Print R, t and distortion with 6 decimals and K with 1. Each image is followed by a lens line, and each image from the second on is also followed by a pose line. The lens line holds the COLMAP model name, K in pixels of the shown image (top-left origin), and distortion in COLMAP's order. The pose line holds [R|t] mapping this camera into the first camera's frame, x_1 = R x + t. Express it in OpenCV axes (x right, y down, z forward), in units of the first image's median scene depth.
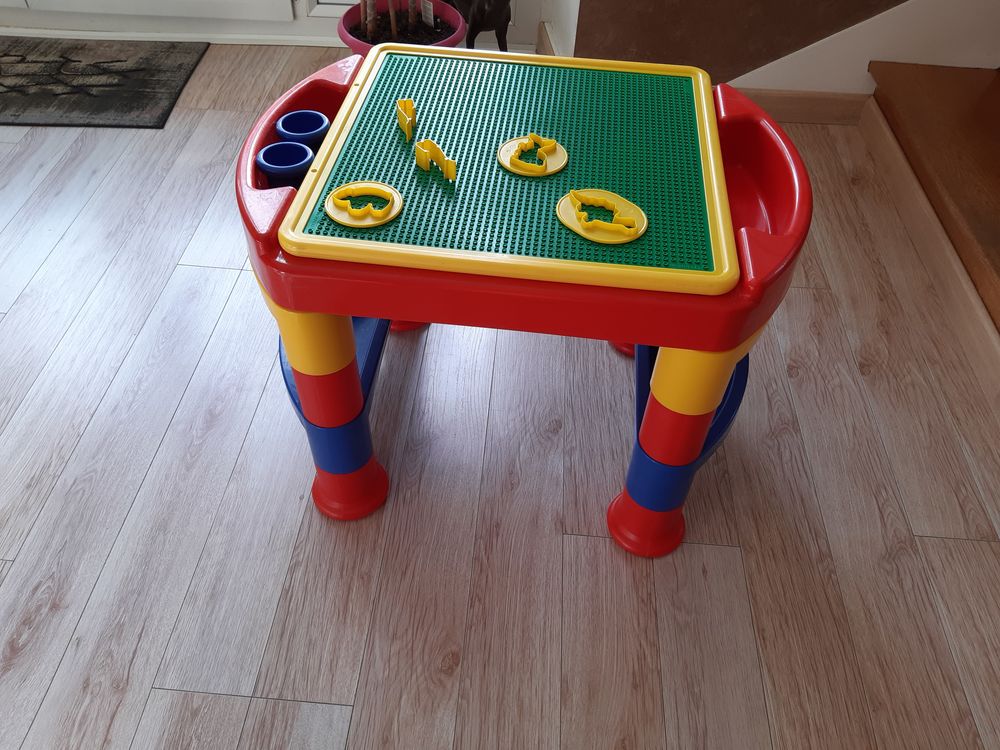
lens RADIAL K [[786.0, 0, 496.1], [0, 786.0, 379.0], [0, 0, 1]] dist [-0.011359, -0.039484]
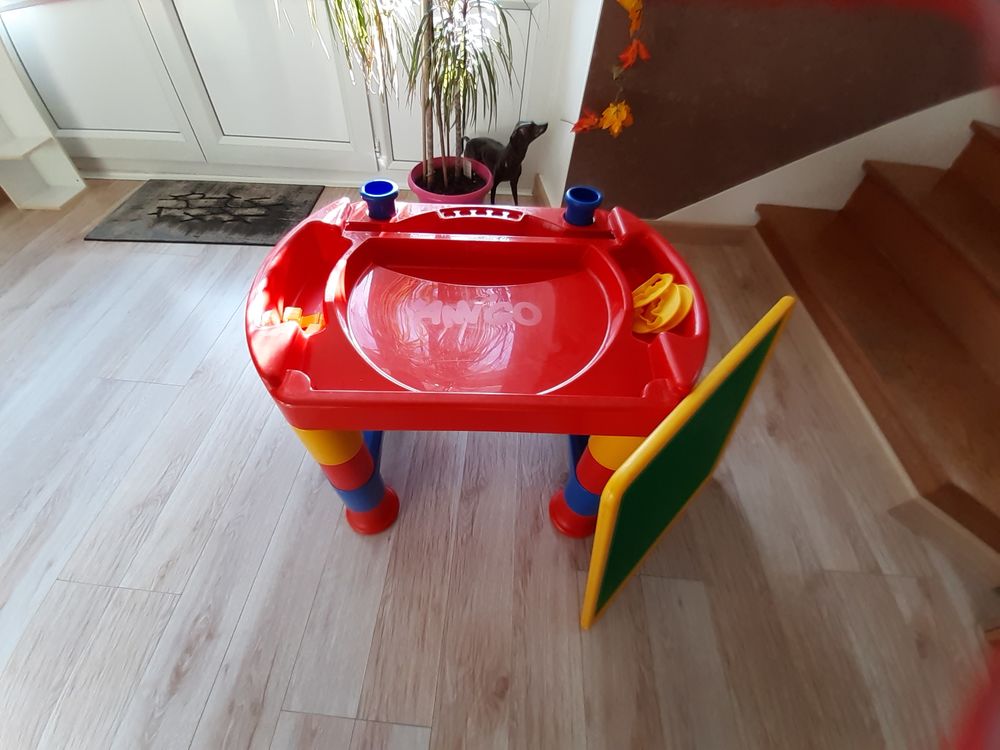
lens RADIAL K [[402.2, 0, 483.6], [0, 402.2, 388.4], [0, 0, 1]] dist [-0.017439, -0.005164]
pose [[0.999957, 0.009088, -0.001943, -0.085333], [-0.008884, 0.996182, 0.086850, -0.191949], [0.002725, -0.086829, 0.996219, 0.329371]]
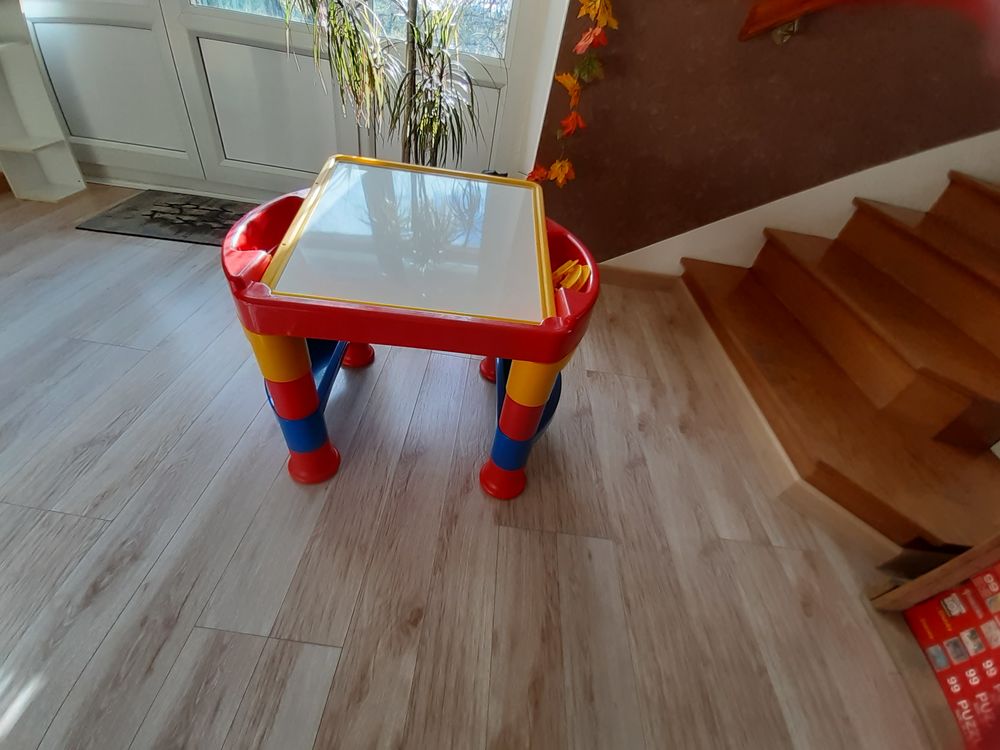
lens RADIAL K [[402.2, 0, 486.3], [0, 402.2, 388.0], [0, 0, 1]] dist [-0.017439, -0.005164]
pose [[0.994453, 0.081990, 0.065889, -0.012080], [-0.076963, 0.994170, -0.075519, -0.004774], [-0.071697, 0.070029, 0.994965, 0.219313]]
